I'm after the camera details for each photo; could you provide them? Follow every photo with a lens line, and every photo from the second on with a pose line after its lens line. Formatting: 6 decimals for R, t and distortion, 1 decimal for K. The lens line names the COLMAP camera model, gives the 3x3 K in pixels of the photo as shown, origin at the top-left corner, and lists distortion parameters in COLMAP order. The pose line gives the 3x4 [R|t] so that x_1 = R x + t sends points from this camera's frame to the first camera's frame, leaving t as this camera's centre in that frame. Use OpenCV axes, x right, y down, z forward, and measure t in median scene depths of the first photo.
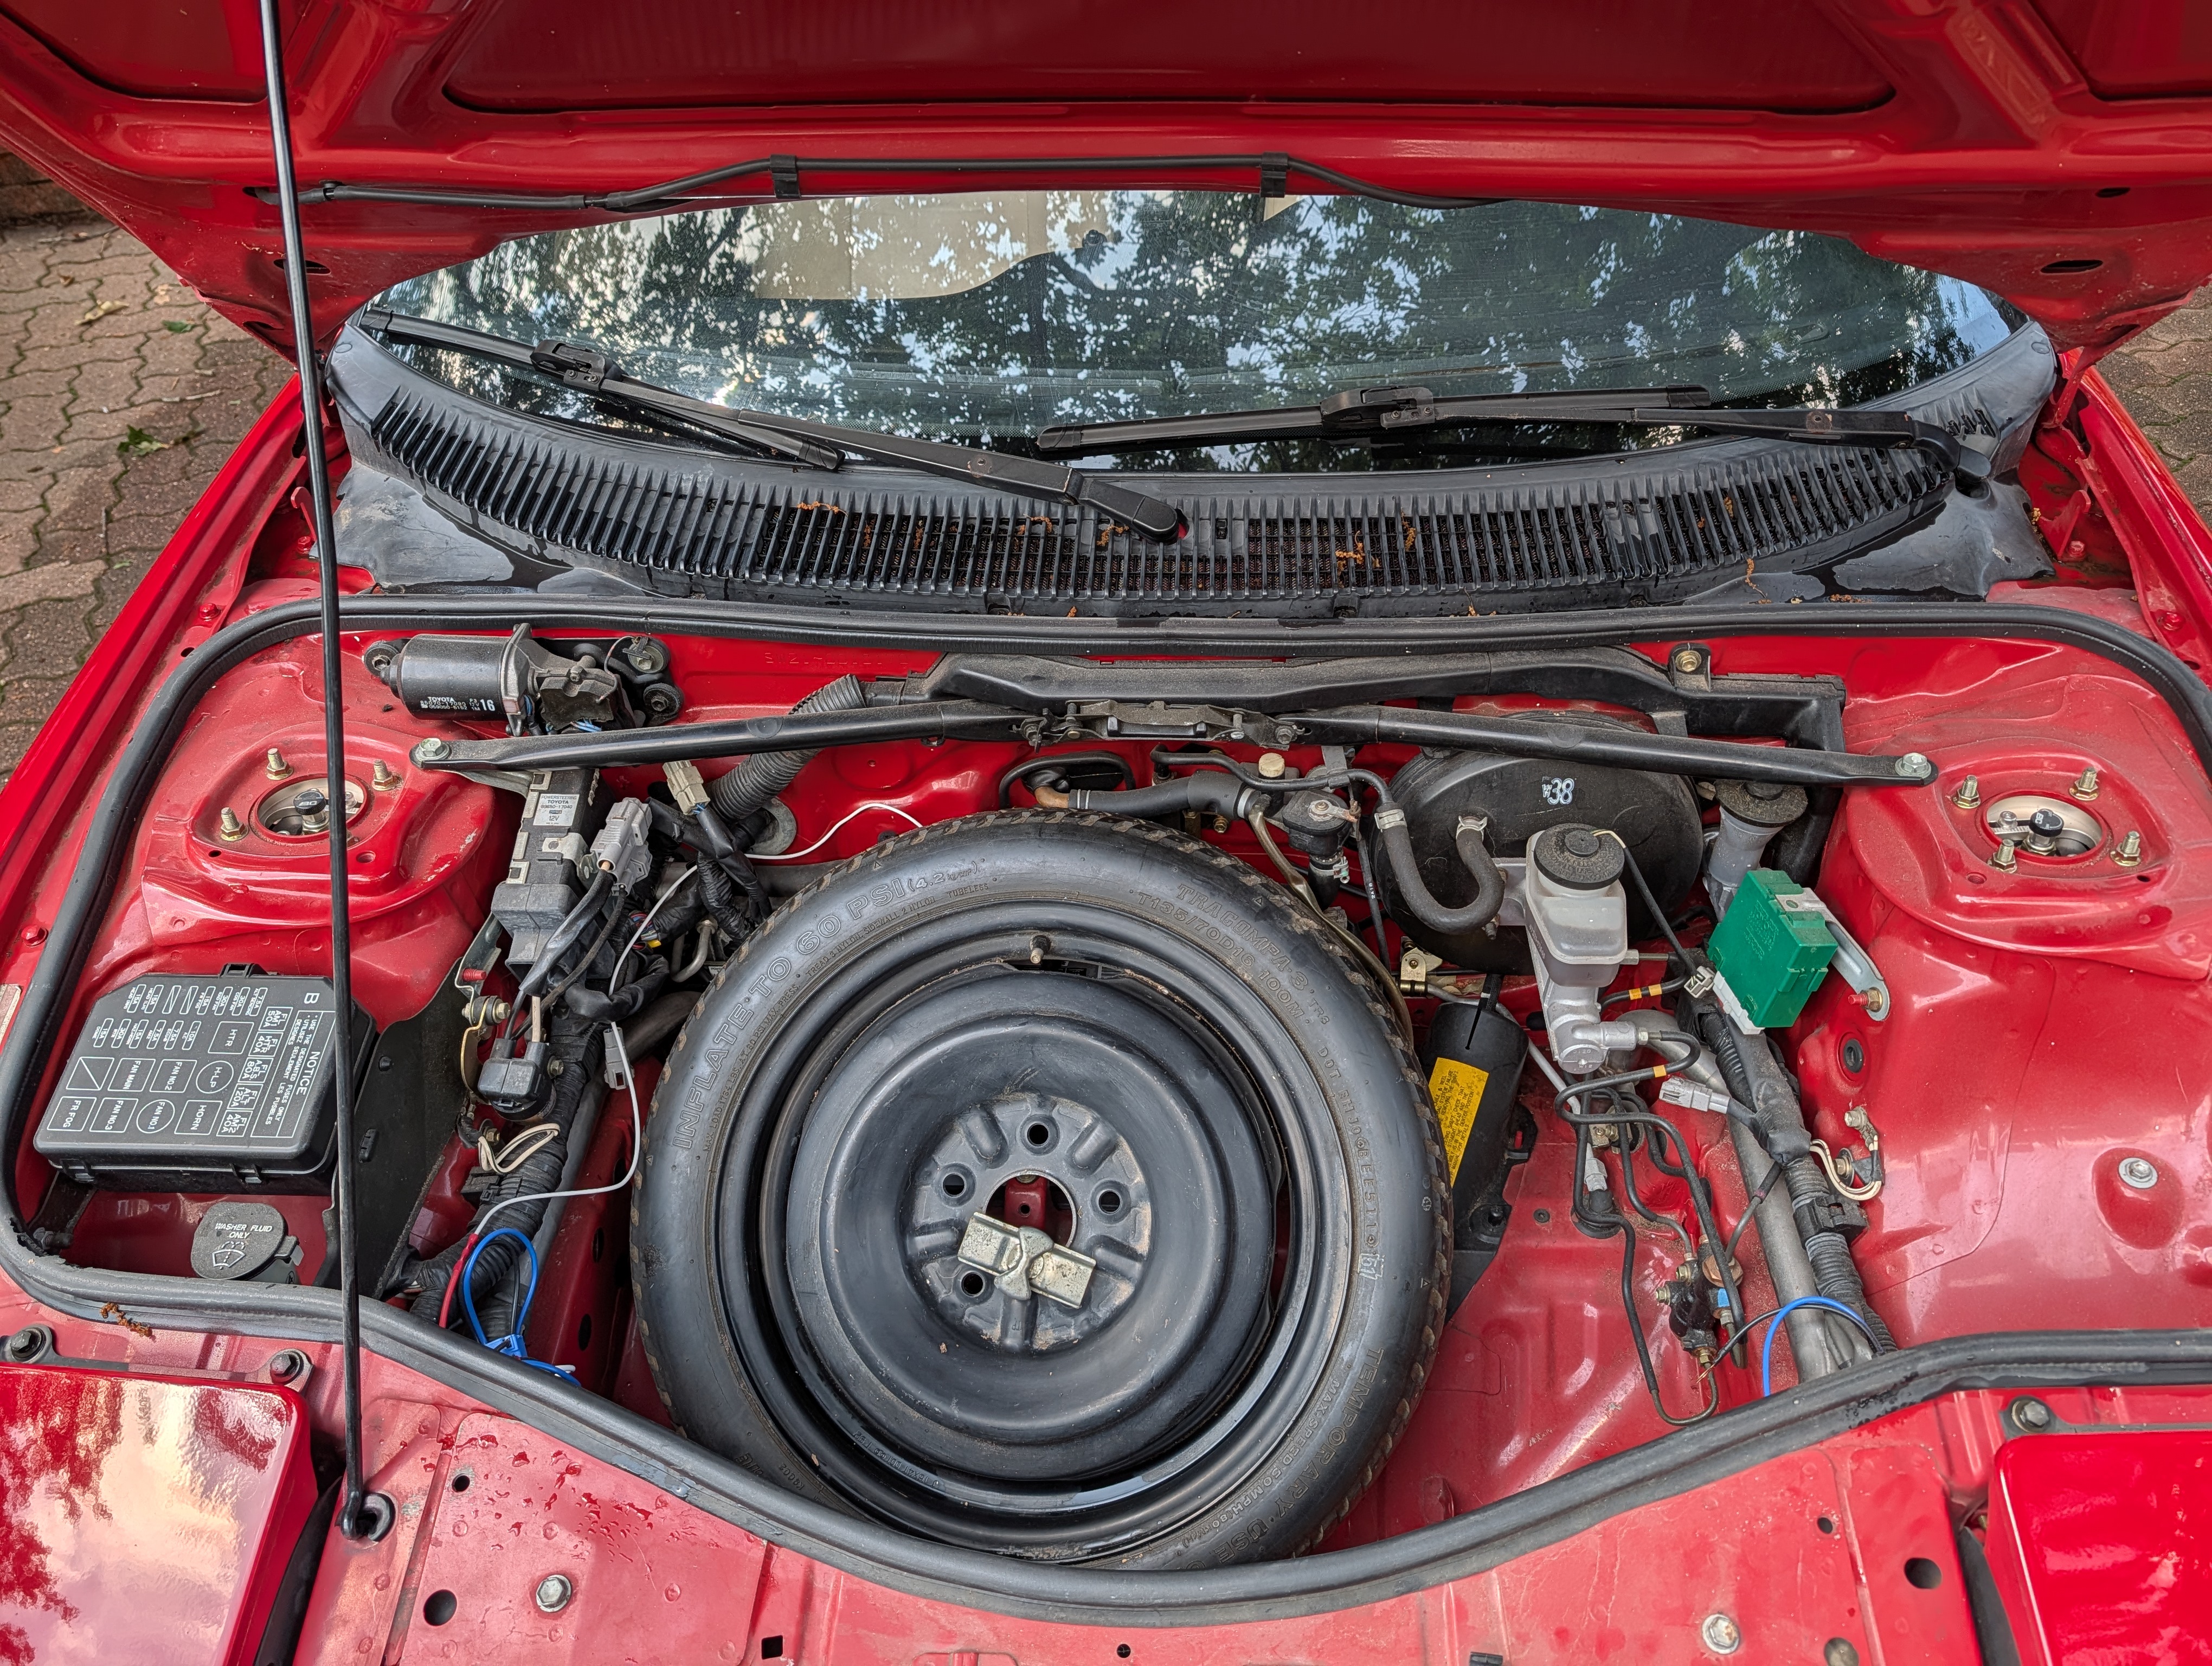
lens RADIAL K [[1658.5, 0, 1129.6], [0, 1658.5, 841.5], [0, 0, 1]] dist [-0.013227, 0.003217]
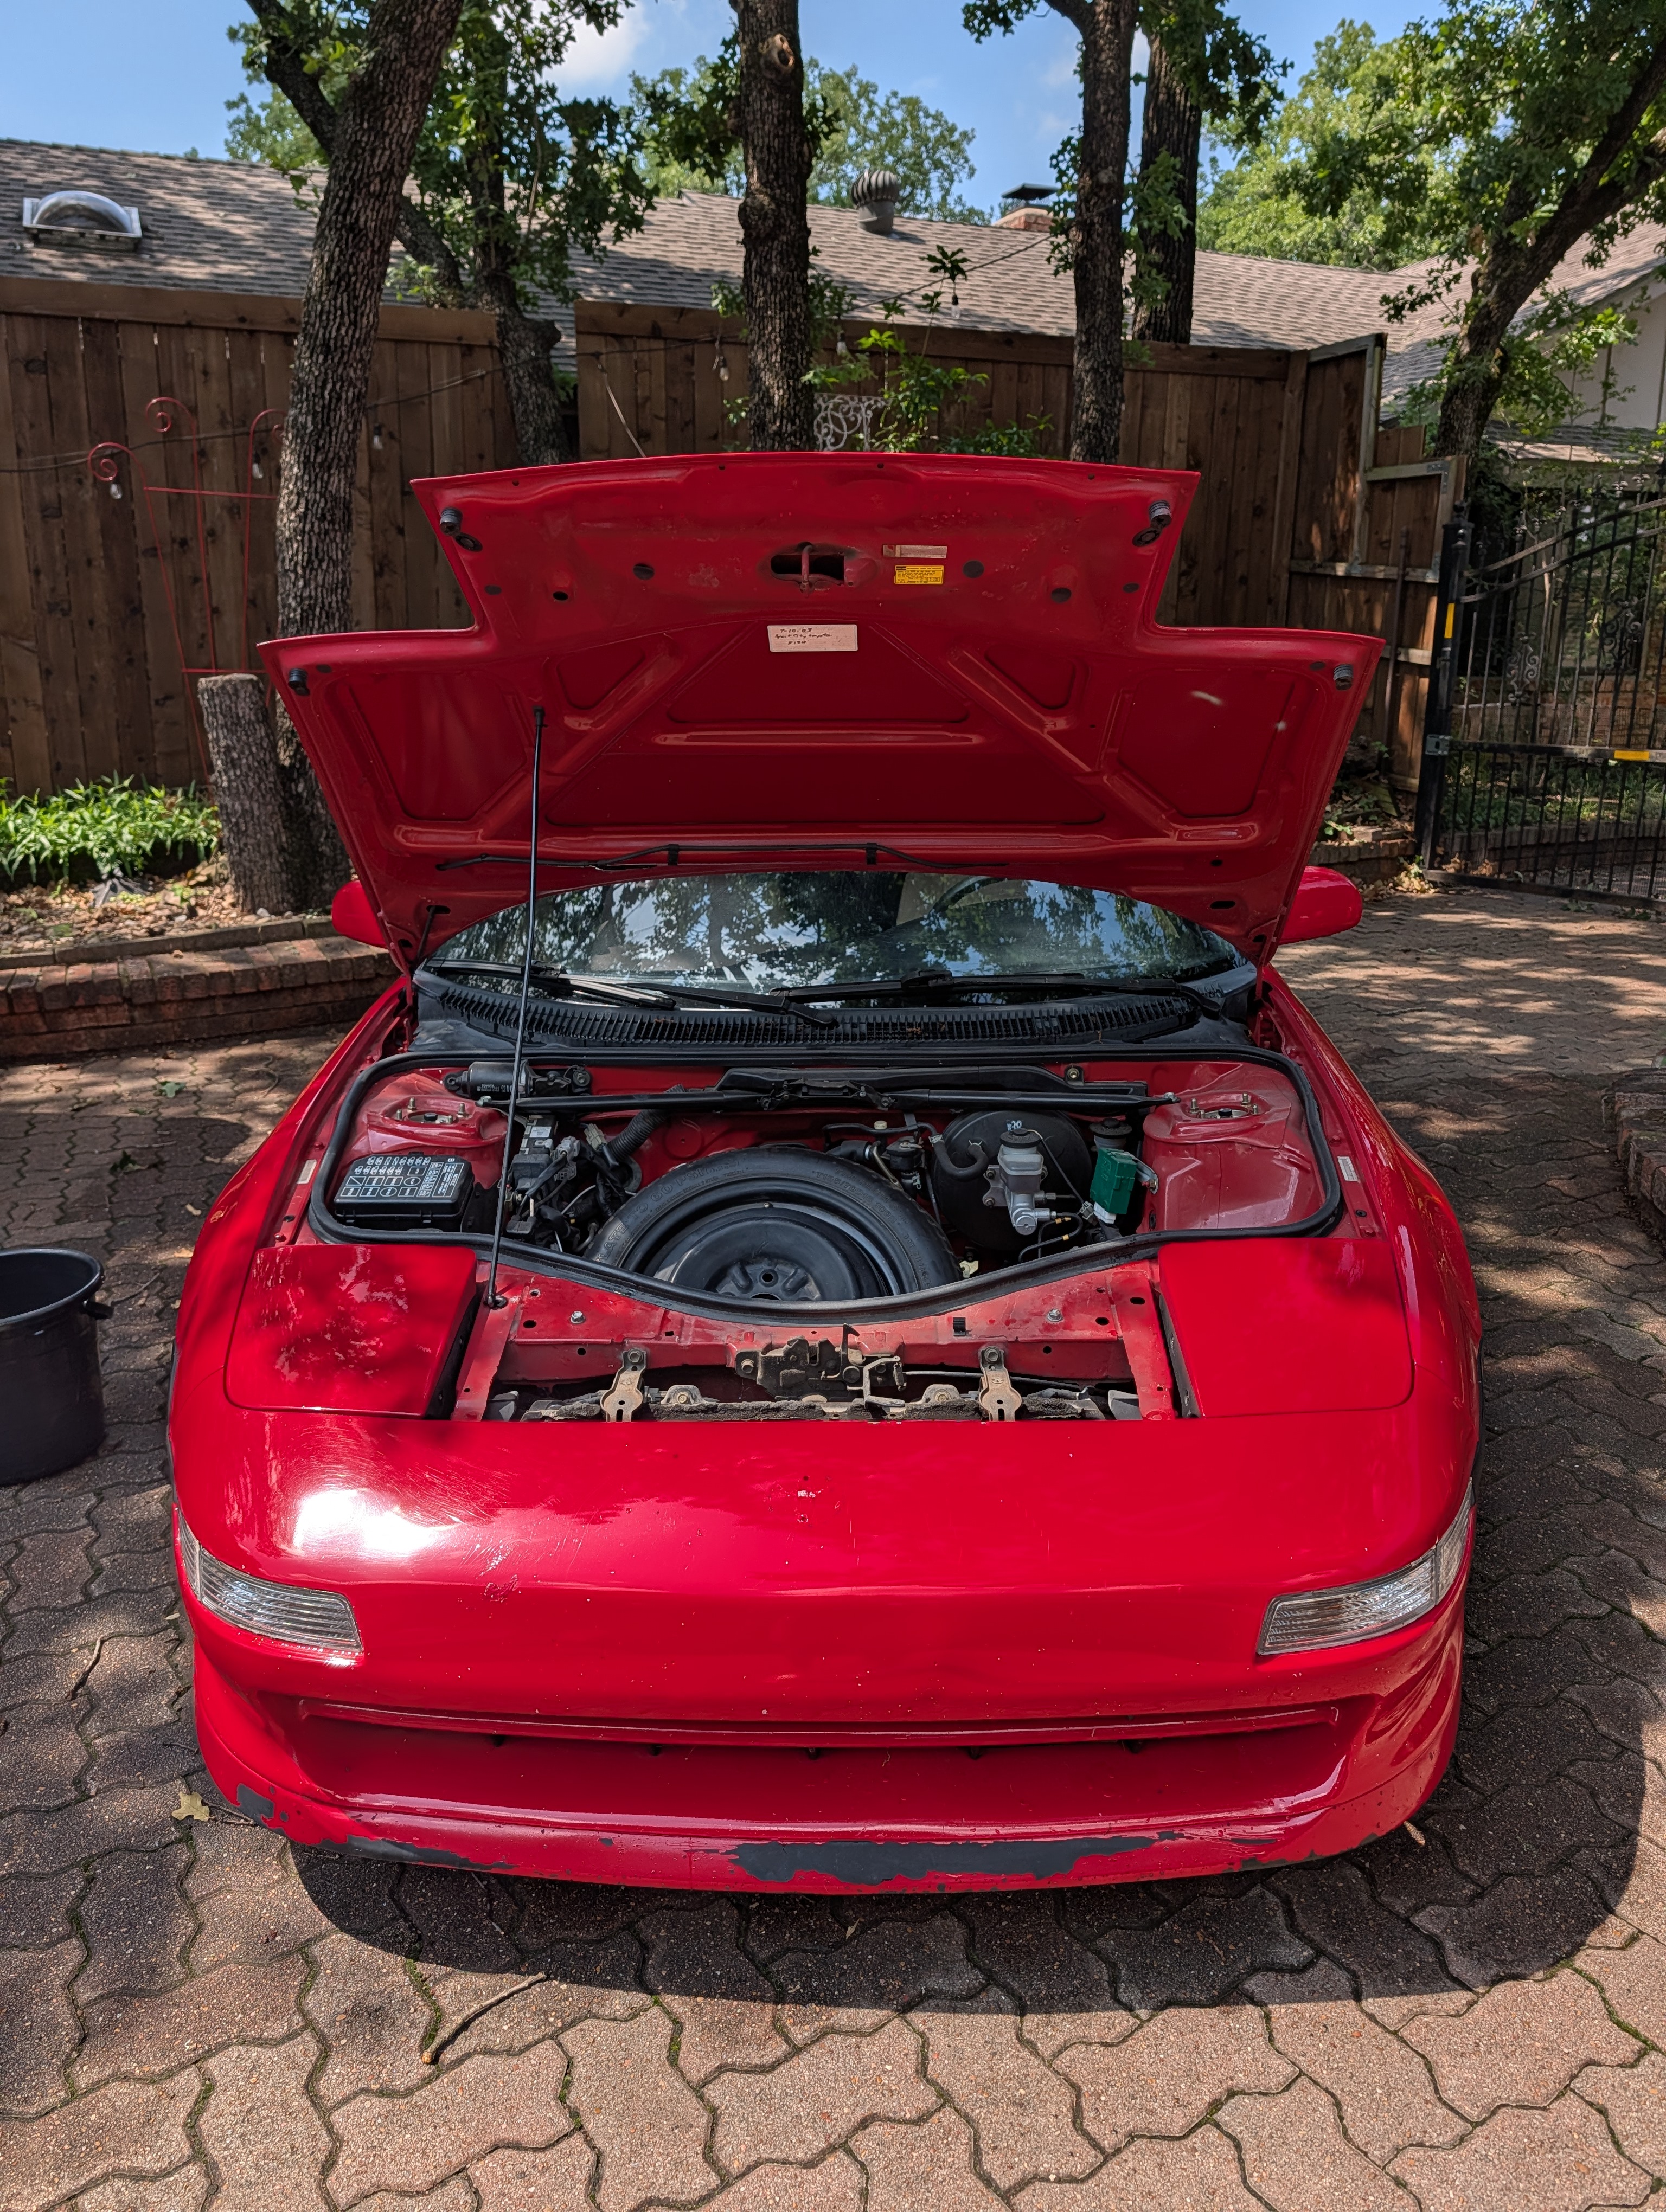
lens RADIAL K [[1547.2, 0, 811.5], [0, 1547.2, 1109.1], [0, 0, 1]] dist [0.008118, -0.004687]
pose [[0.999936, 0.003320, 0.010829, -0.022028], [0.001226, 0.918732, -0.394879, 0.718023], [-0.011260, 0.394867, 0.918669, -0.808398]]
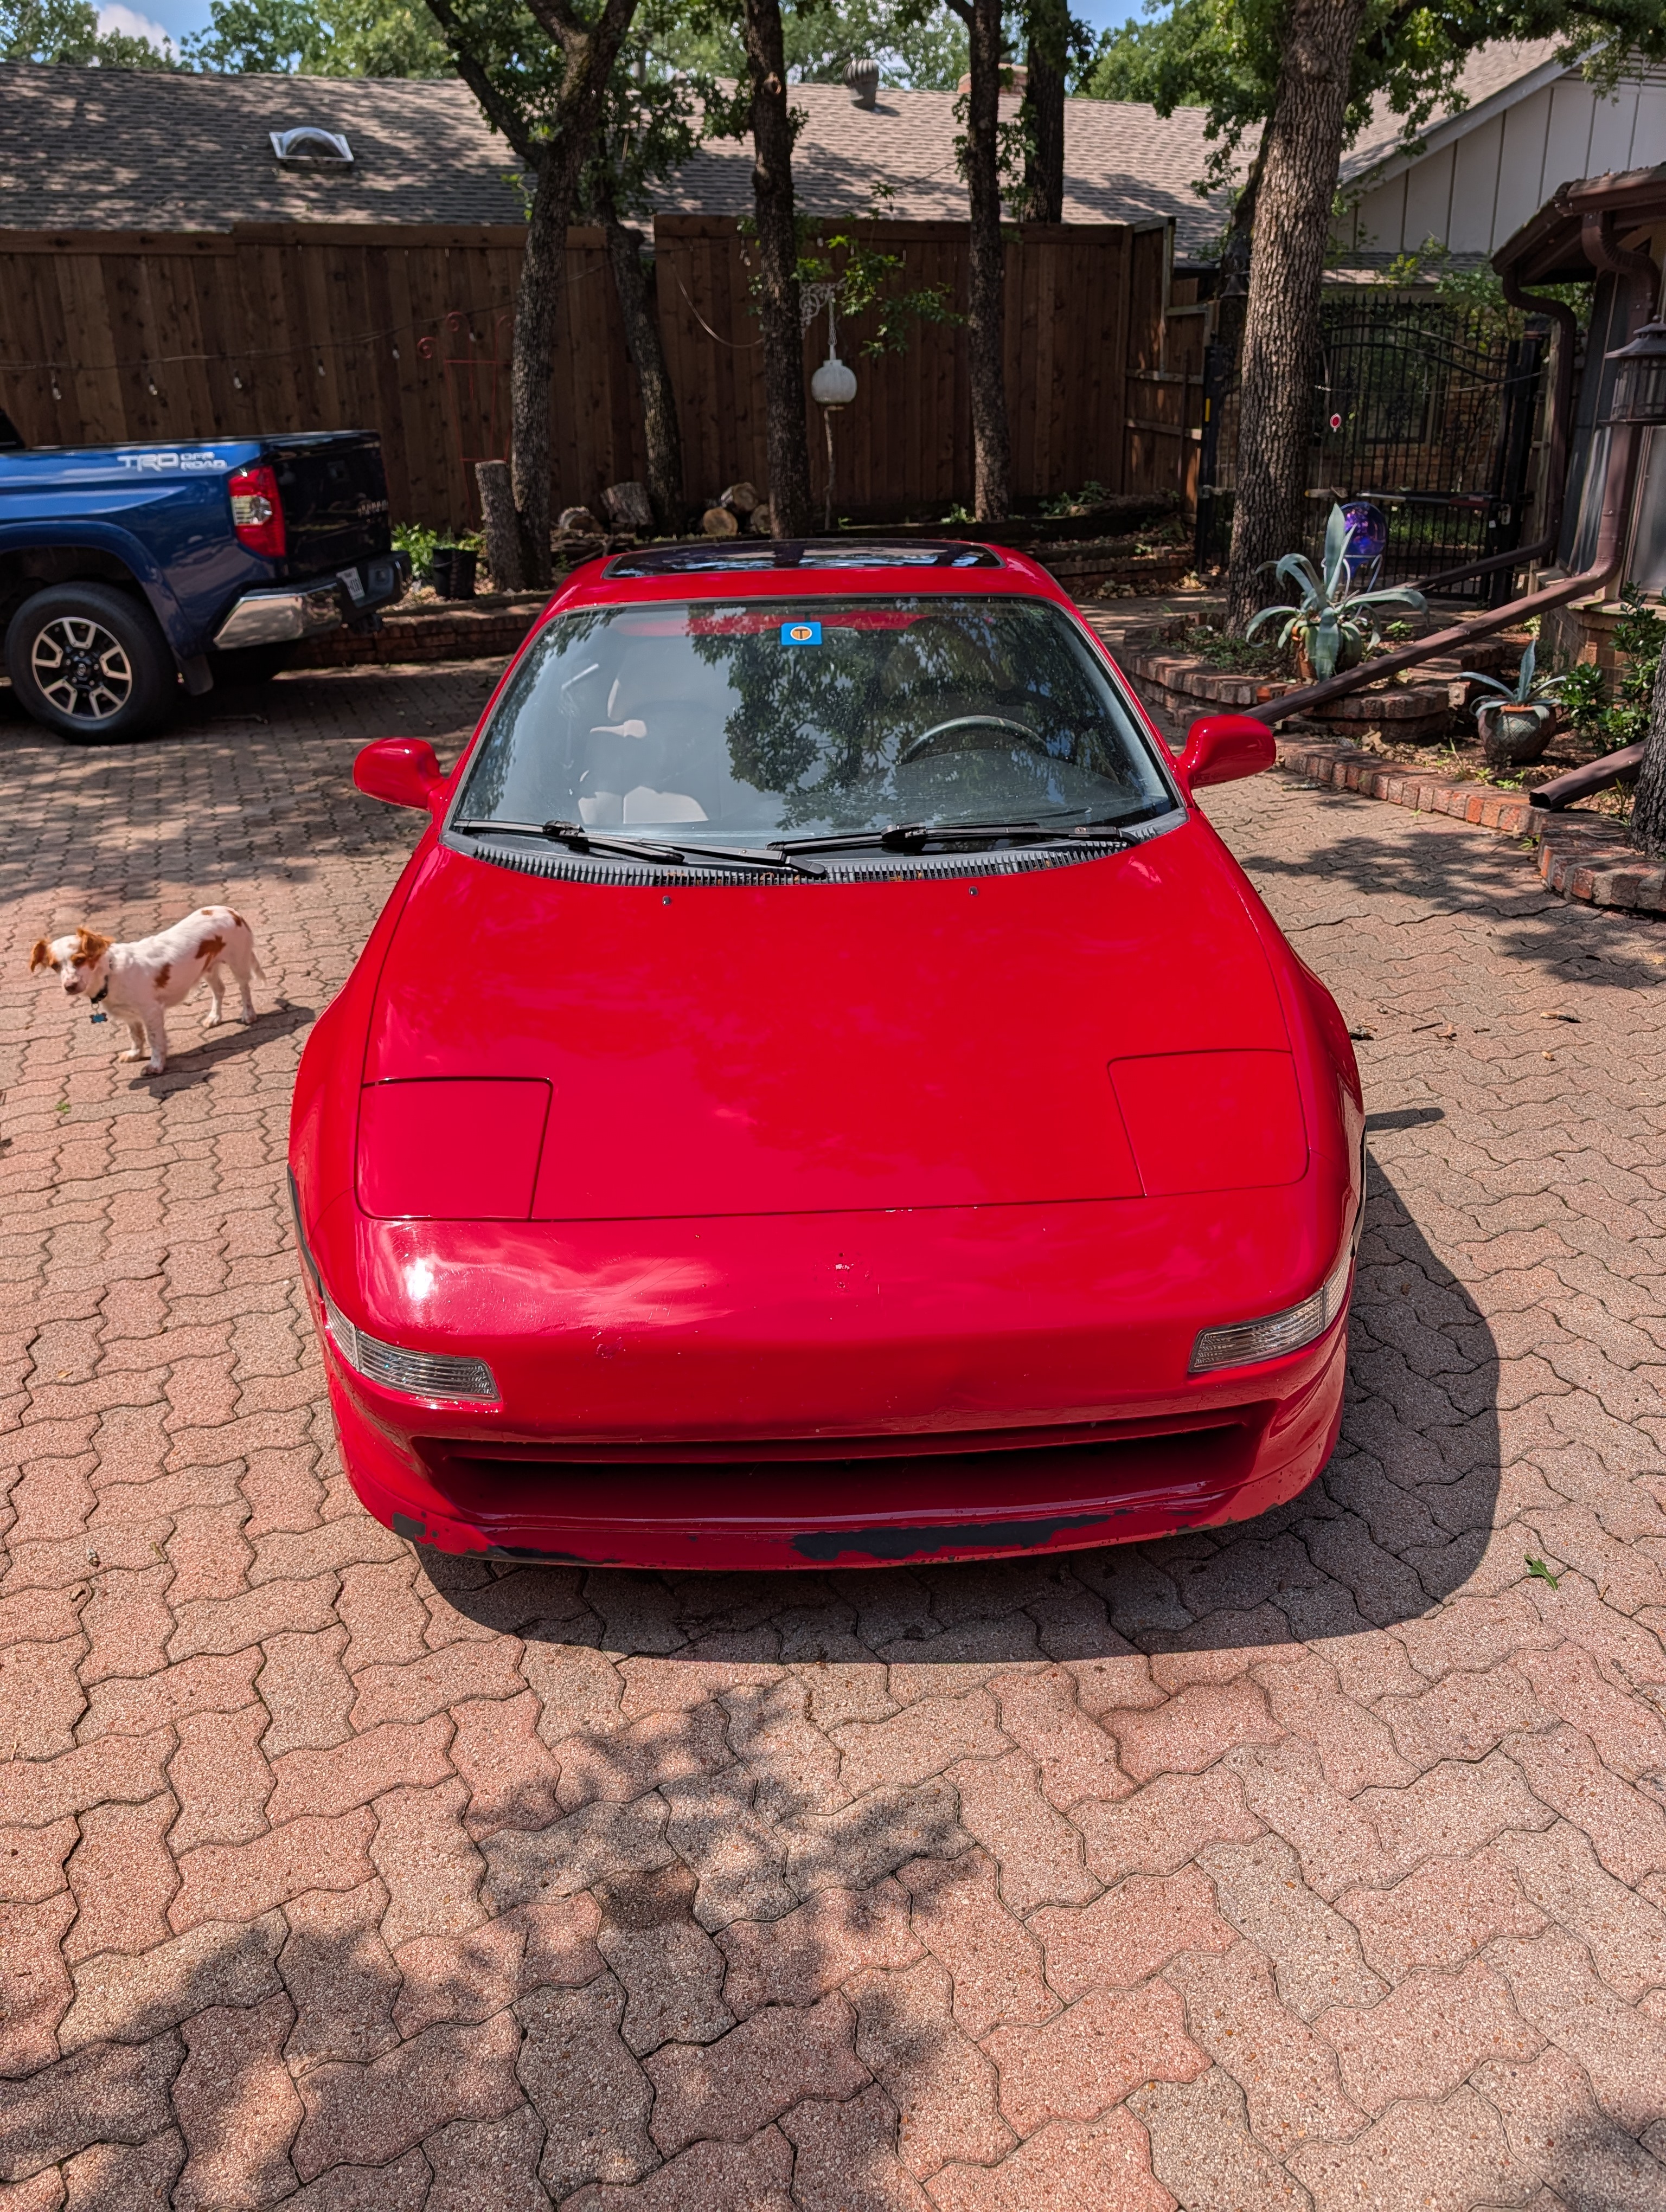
lens RADIAL K [[1591.0, 0, 833.0], [0, 1591.0, 1106.0], [0, 0, 1]] dist [0.005893, -0.006057]
pose [[0.999820, -0.015885, -0.010358, 0.048931], [0.012129, 0.955532, -0.294637, 1.486478], [0.014577, 0.294458, 0.955553, -1.725381]]
